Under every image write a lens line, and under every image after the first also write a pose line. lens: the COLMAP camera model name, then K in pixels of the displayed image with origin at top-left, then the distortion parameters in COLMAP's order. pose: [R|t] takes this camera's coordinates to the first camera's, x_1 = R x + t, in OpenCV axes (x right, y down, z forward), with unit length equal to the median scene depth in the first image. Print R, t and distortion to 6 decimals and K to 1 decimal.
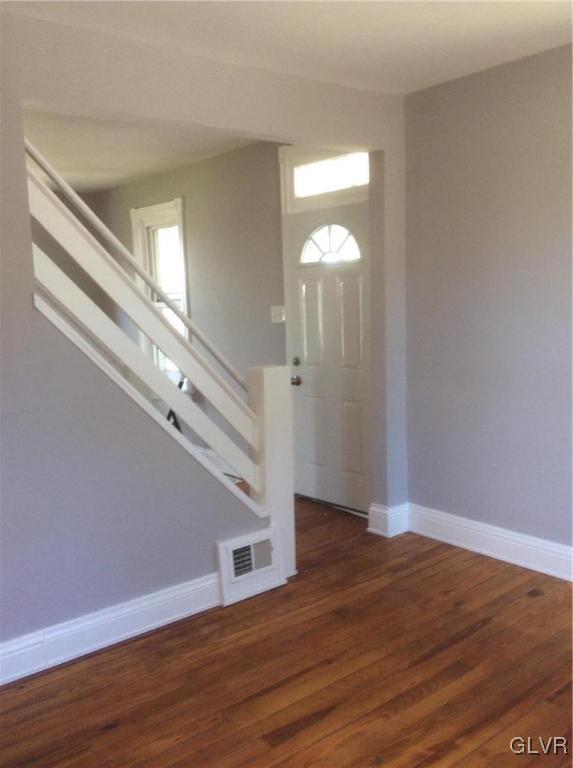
lens RADIAL K [[701.0, 0, 286.5], [0, 701.0, 384.0], [0, 0, 1]] dist [0.155642, -0.310192]
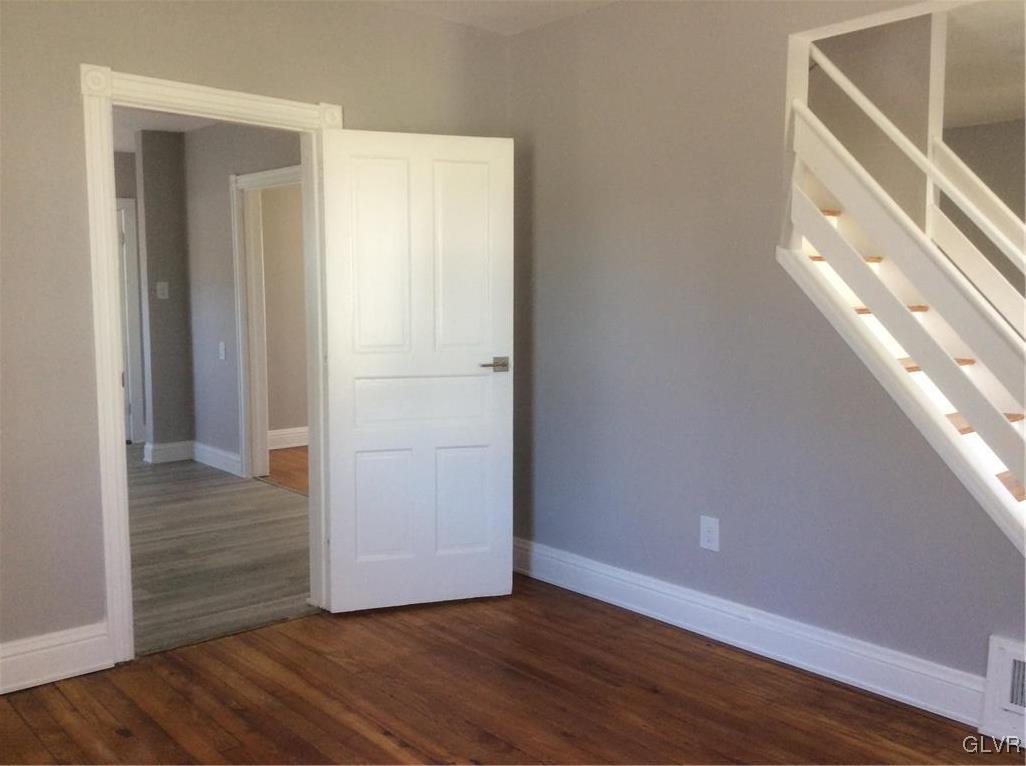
lens RADIAL K [[936.4, 0, 513.0], [0, 936.4, 383.0], [0, 0, 1]] dist [0.155642, -0.310192]
pose [[0.050154, 0.136462, -0.989375, 0.956232], [-0.131046, 0.982956, 0.128934, -0.072336], [0.990107, 0.123187, 0.067182, 0.663845]]
